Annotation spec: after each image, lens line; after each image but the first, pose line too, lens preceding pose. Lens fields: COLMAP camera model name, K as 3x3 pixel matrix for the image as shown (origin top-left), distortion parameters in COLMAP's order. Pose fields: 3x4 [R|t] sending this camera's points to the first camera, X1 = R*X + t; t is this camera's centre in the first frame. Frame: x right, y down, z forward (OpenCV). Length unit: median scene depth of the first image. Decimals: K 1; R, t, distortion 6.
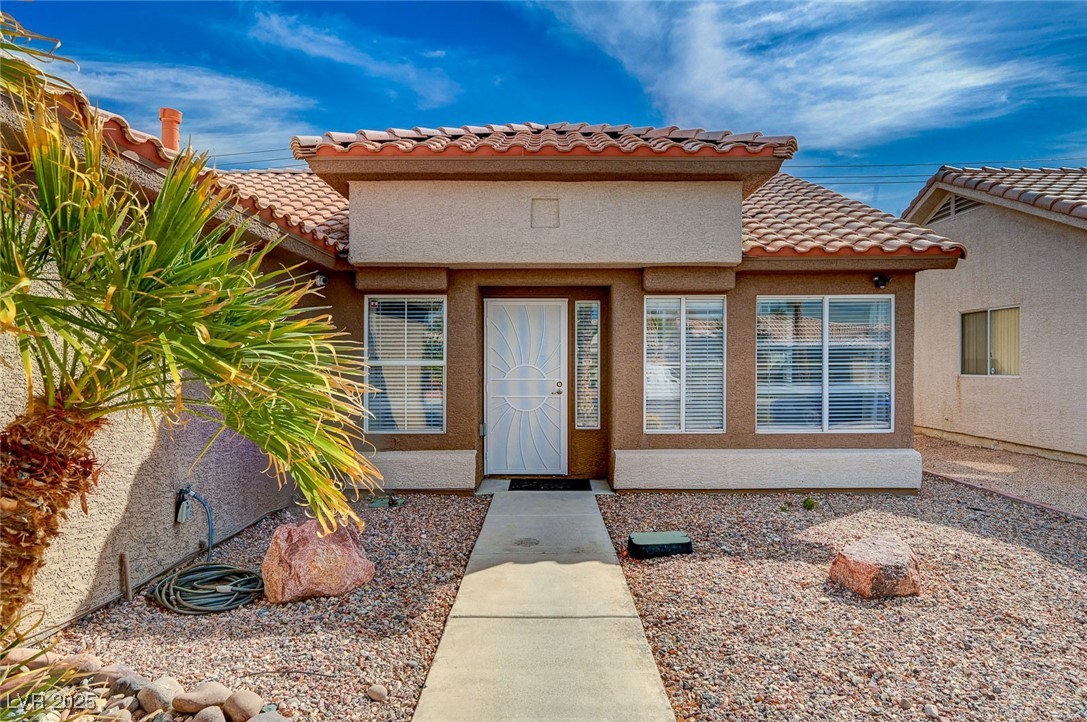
lens RADIAL K [[681.8, 0, 551.0], [0, 681.8, 363.6], [0, 0, 1]] dist [-0.002561, -0.000301]
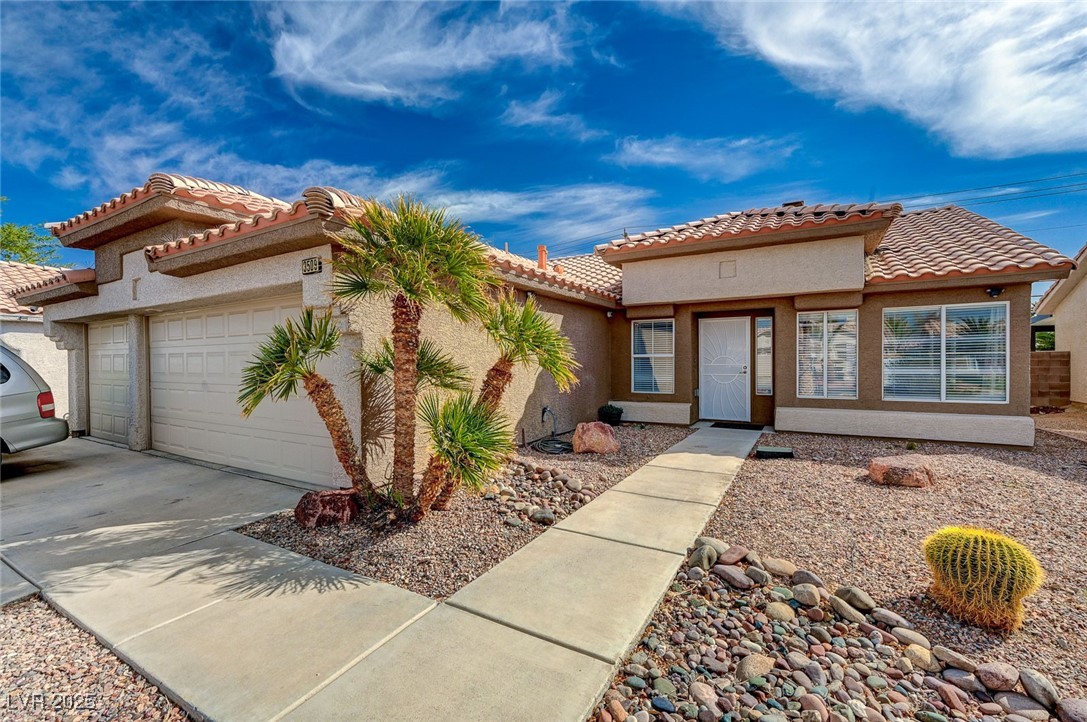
lens RADIAL K [[472.1, 0, 543.5], [0, 472.1, 361.0], [0, 0, 1]] dist [0.008231, 0.000306]
pose [[0.860907, -0.004253, -0.508745, 0.192671], [0.003735, 0.999991, -0.002039, 0.015539], [0.508749, -0.000144, 0.860915, -0.277403]]
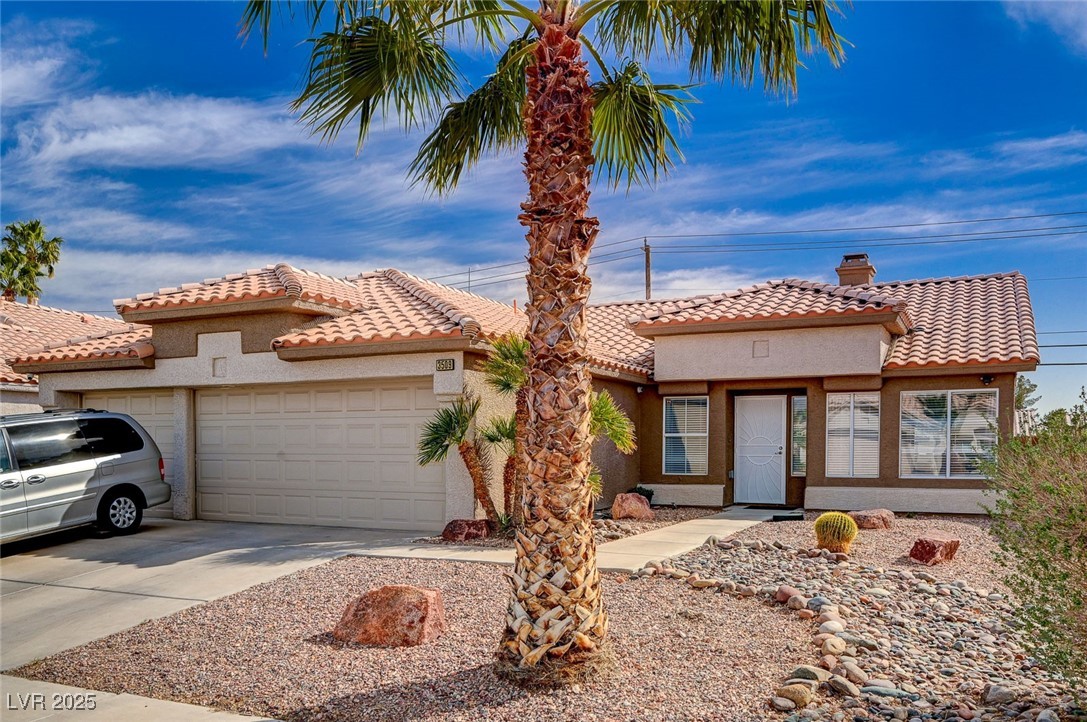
lens RADIAL K [[948.6, 0, 510.0], [0, 948.6, 459.7], [0, 0, 1]] dist [0.016456, -0.013347]
pose [[0.881647, 0.008615, -0.471830, 0.552932], [-0.007007, 0.999962, 0.005164, 0.054605], [0.471857, -0.001247, 0.881674, -1.397949]]
